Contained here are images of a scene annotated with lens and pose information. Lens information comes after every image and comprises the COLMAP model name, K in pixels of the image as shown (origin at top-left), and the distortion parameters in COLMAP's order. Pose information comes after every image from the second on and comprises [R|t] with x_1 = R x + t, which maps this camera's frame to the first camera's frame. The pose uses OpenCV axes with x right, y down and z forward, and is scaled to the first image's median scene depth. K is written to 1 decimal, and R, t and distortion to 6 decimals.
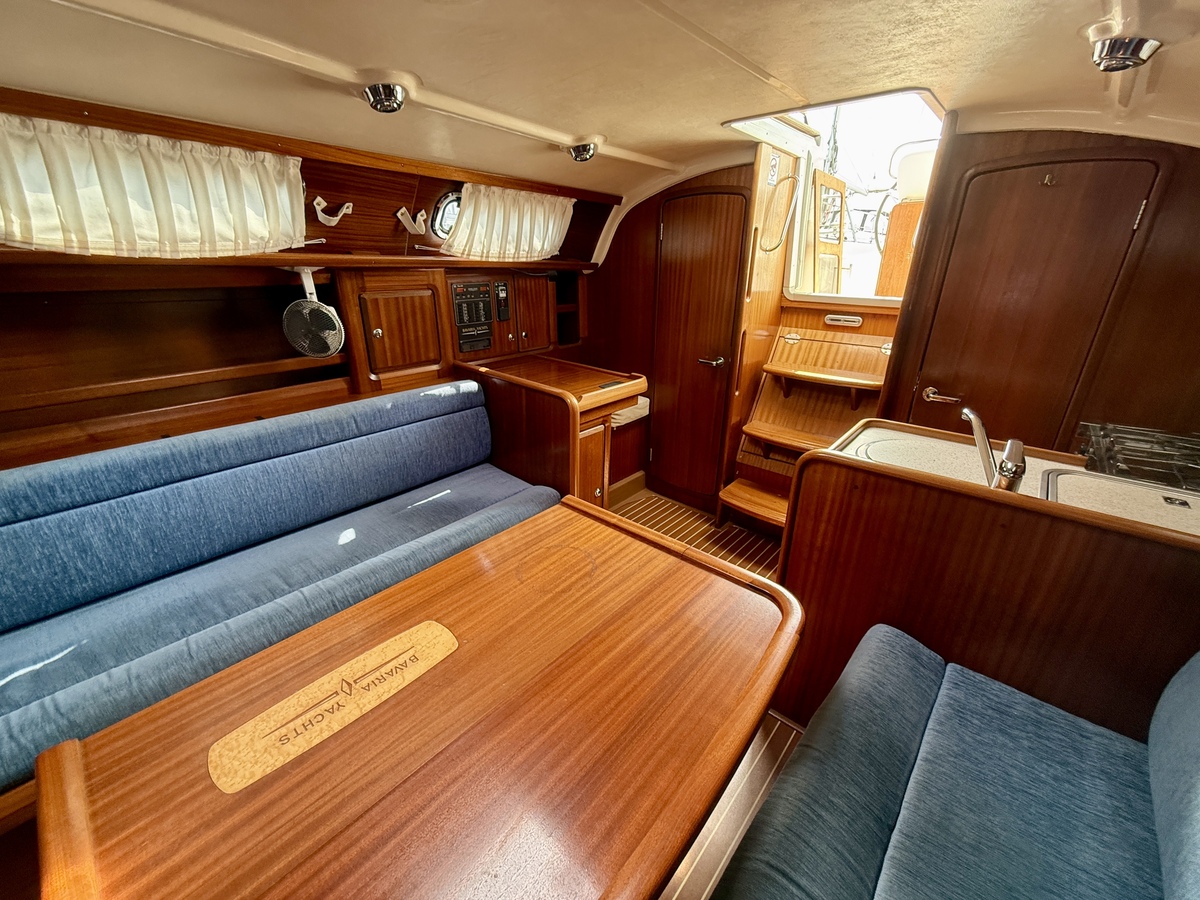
lens RADIAL K [[481.8, 0, 601.1], [0, 481.8, 448.9], [0, 0, 1]] dist [-0.000850, 0.000464]
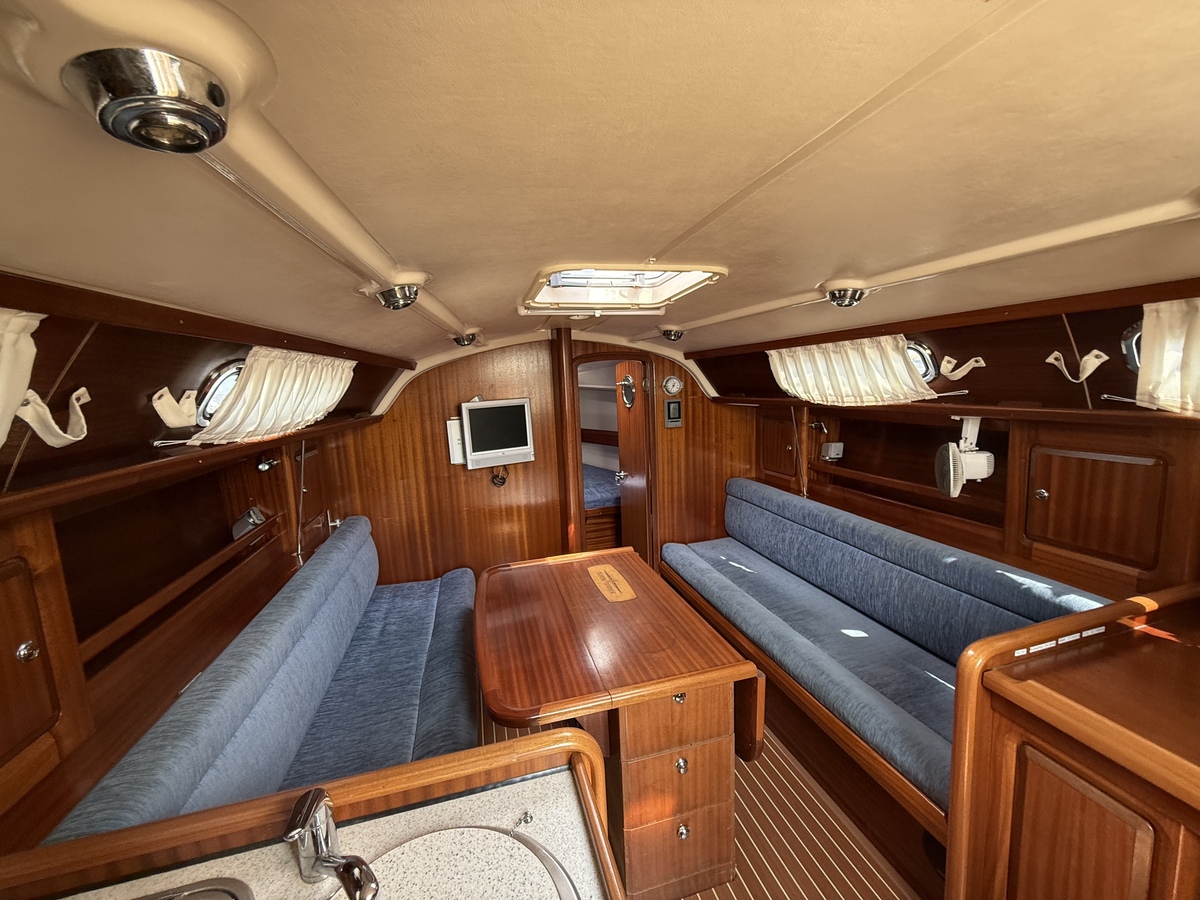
lens RADIAL K [[481.8, 0, 603.8], [0, 481.8, 450.1], [0, 0, 1]] dist [-0.000850, 0.000464]
pose [[-0.545060, 0.135806, -0.827325, 0.579538], [-0.268771, 0.906409, 0.325860, -0.363292], [0.794149, 0.399974, -0.457546, 0.736223]]
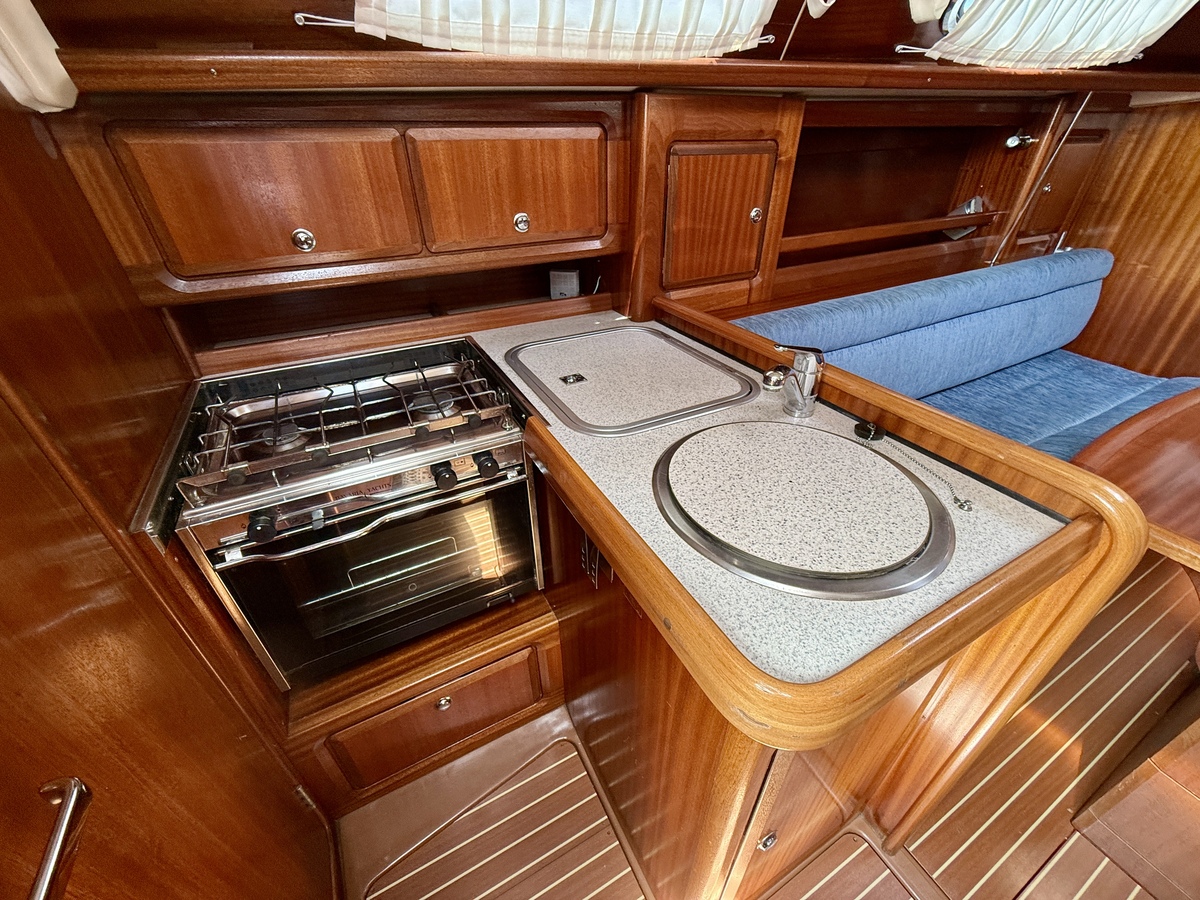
lens RADIAL K [[481.8, 0, 601.2], [0, 481.8, 449.5], [0, 0, 1]] dist [-0.000850, 0.000464]
pose [[-0.937234, -0.183900, 0.296265, 0.477311], [0.132333, 0.598483, 0.790130, -0.265022], [-0.322614, 0.779743, -0.536583, 0.842618]]
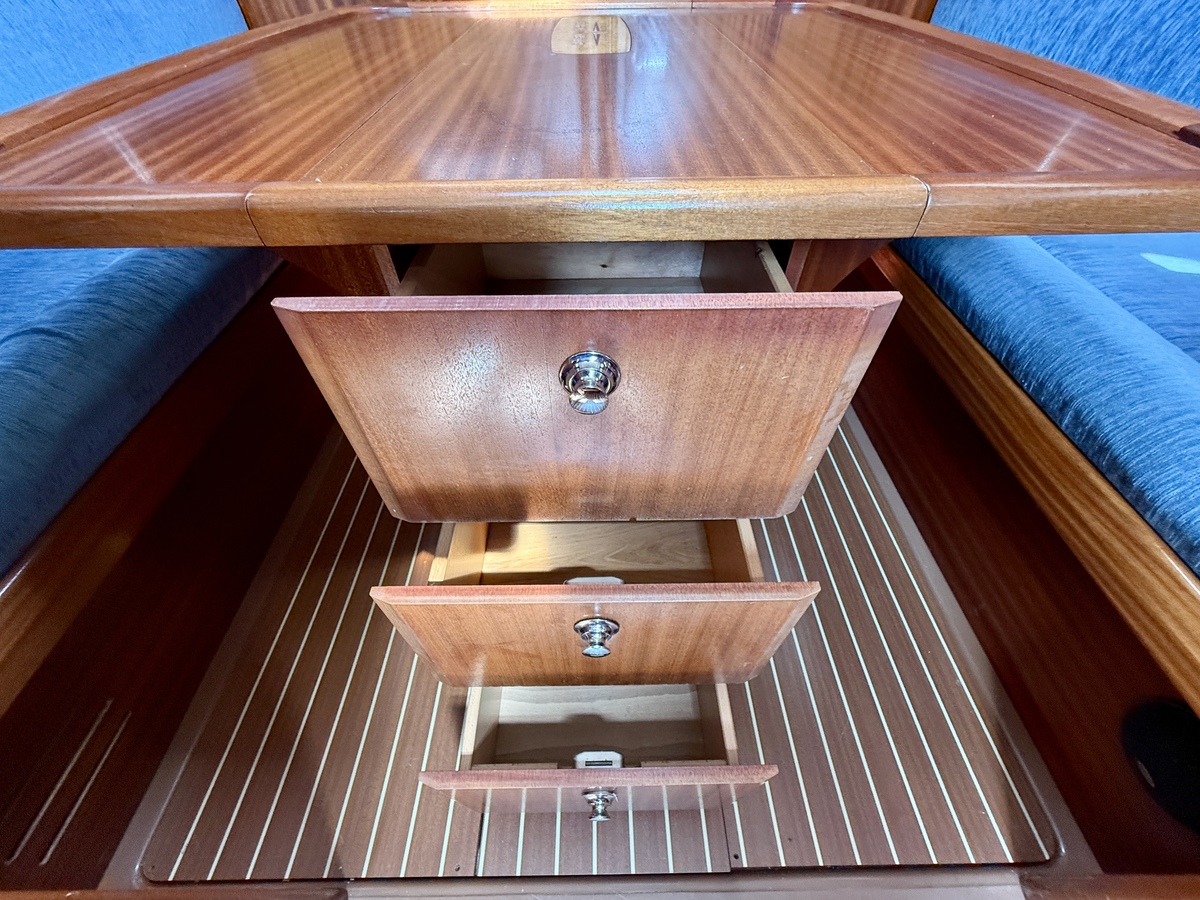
lens RADIAL K [[481.8, 0, 601.7], [0, 481.8, 451.5], [0, 0, 1]] dist [-0.000850, 0.000464]
pose [[-0.740739, 0.501128, -0.447411, 0.135788], [-0.241317, 0.423057, 0.873378, -0.002764], [0.626954, 0.754913, -0.192445, 0.744153]]
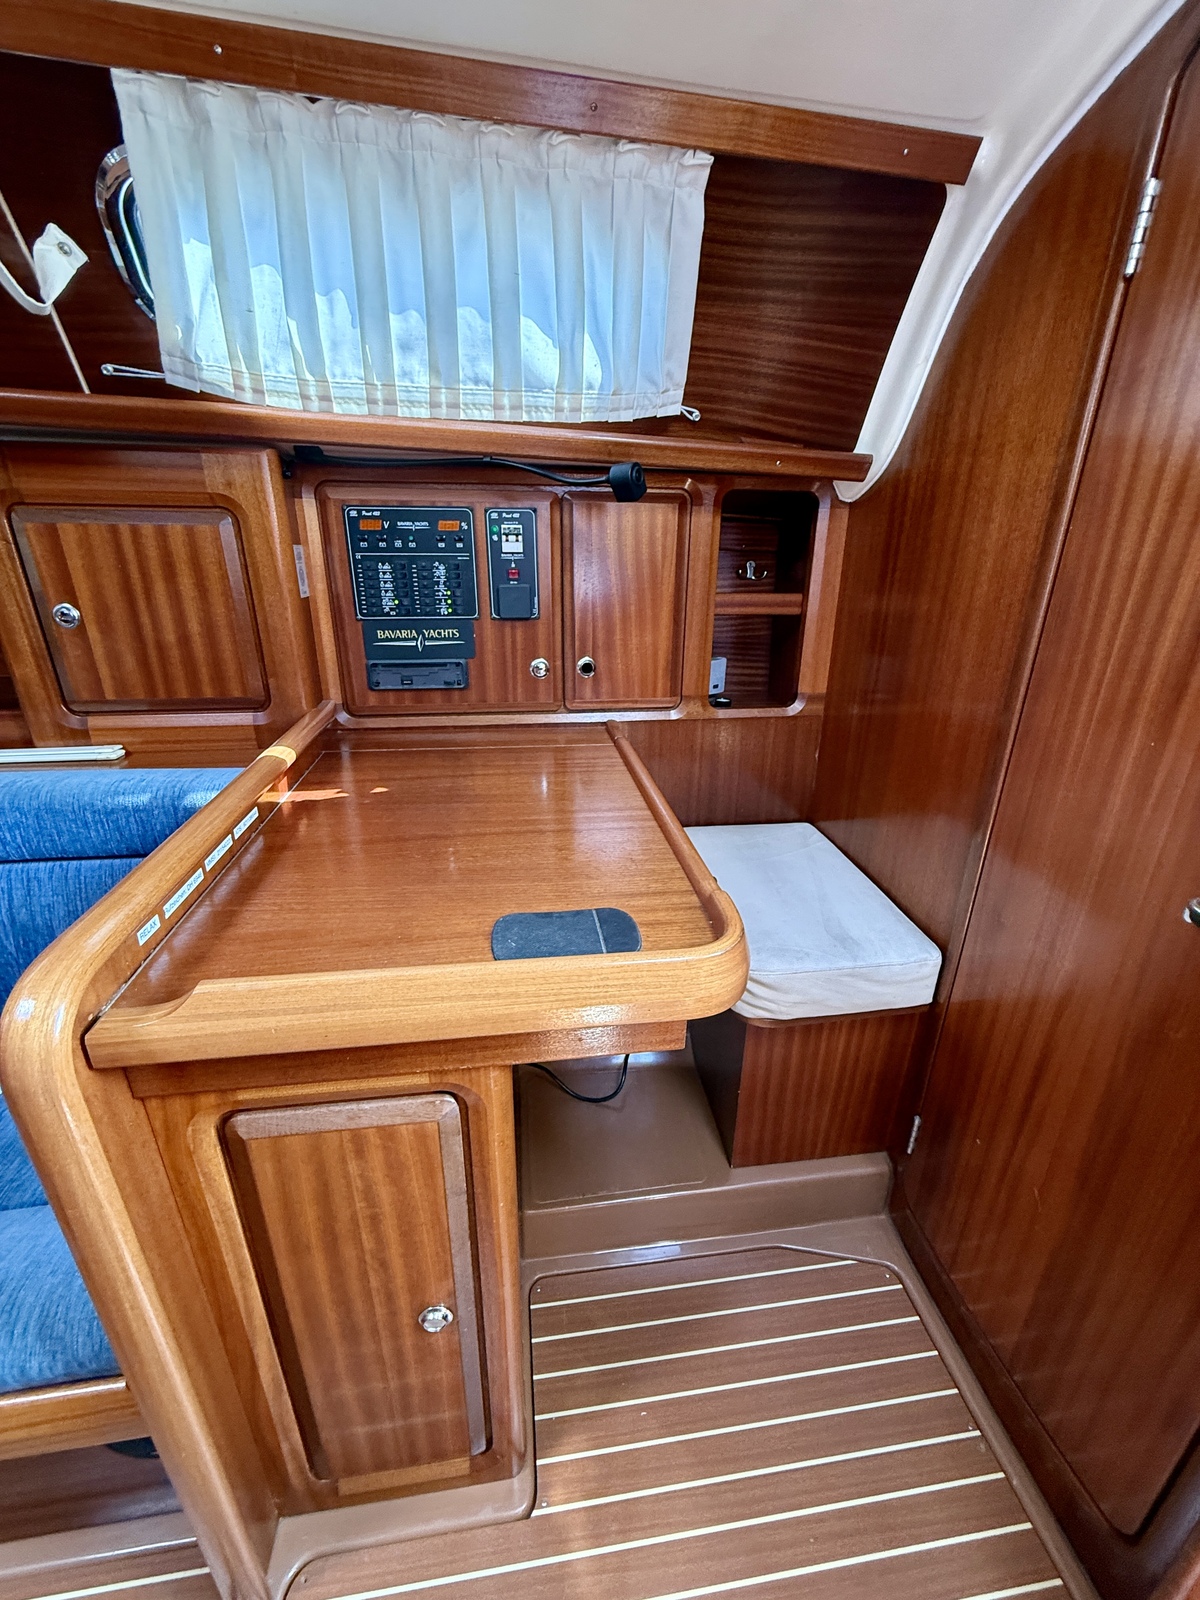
lens RADIAL K [[642.5, 0, 598.5], [0, 642.5, 799.0], [0, 0, 1]] dist [-0.000850, 0.000464]
pose [[0.754678, 0.234589, -0.612722, 0.216916], [-0.246909, 0.966786, 0.066034, -0.230254], [0.607862, 0.101453, 0.787535, 0.842868]]
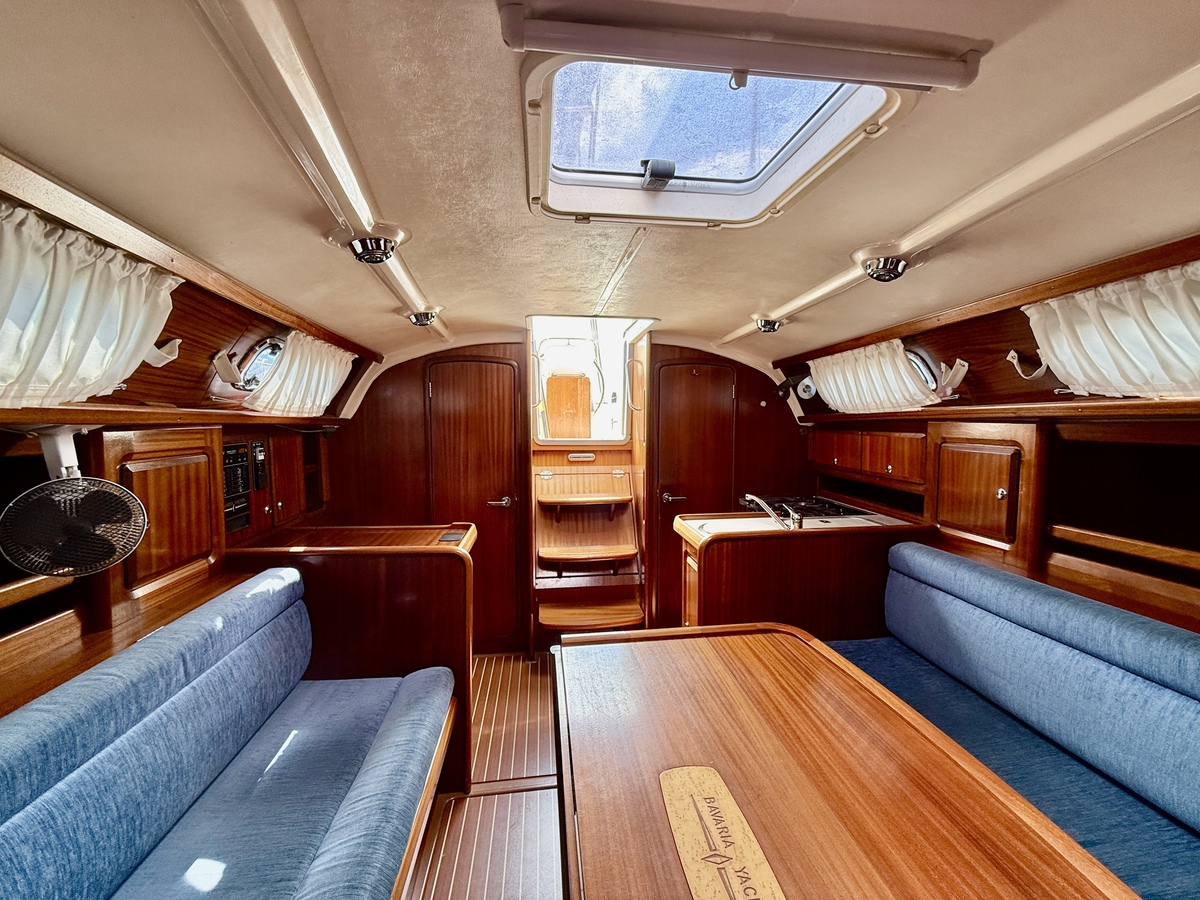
lens RADIAL K [[481.8, 0, 601.8], [0, 481.8, 449.6], [0, 0, 1]] dist [-0.000850, 0.000464]
pose [[0.661197, -0.058028, 0.747965, -0.519321], [0.281278, 0.943450, -0.175455, -0.047526], [-0.695486, 0.326396, 0.640128, 0.135850]]
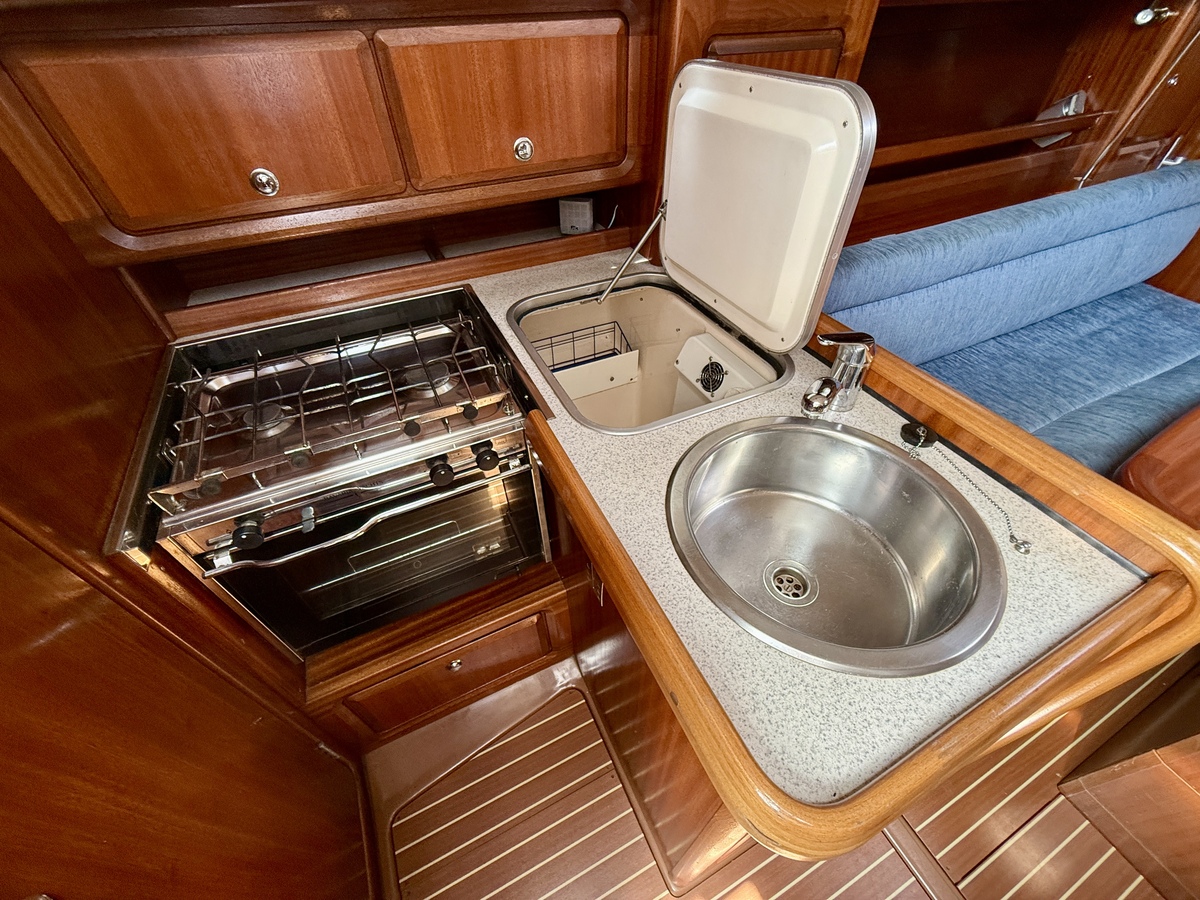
lens RADIAL K [[481.8, 0, 601.5], [0, 481.8, 450.4], [0, 0, 1]] dist [-0.000850, 0.000464]
pose [[-0.923221, -0.258537, 0.284291, 0.498386], [0.150586, 0.437237, 0.886650, -0.267804], [-0.353534, 0.861384, -0.364734, 0.767155]]
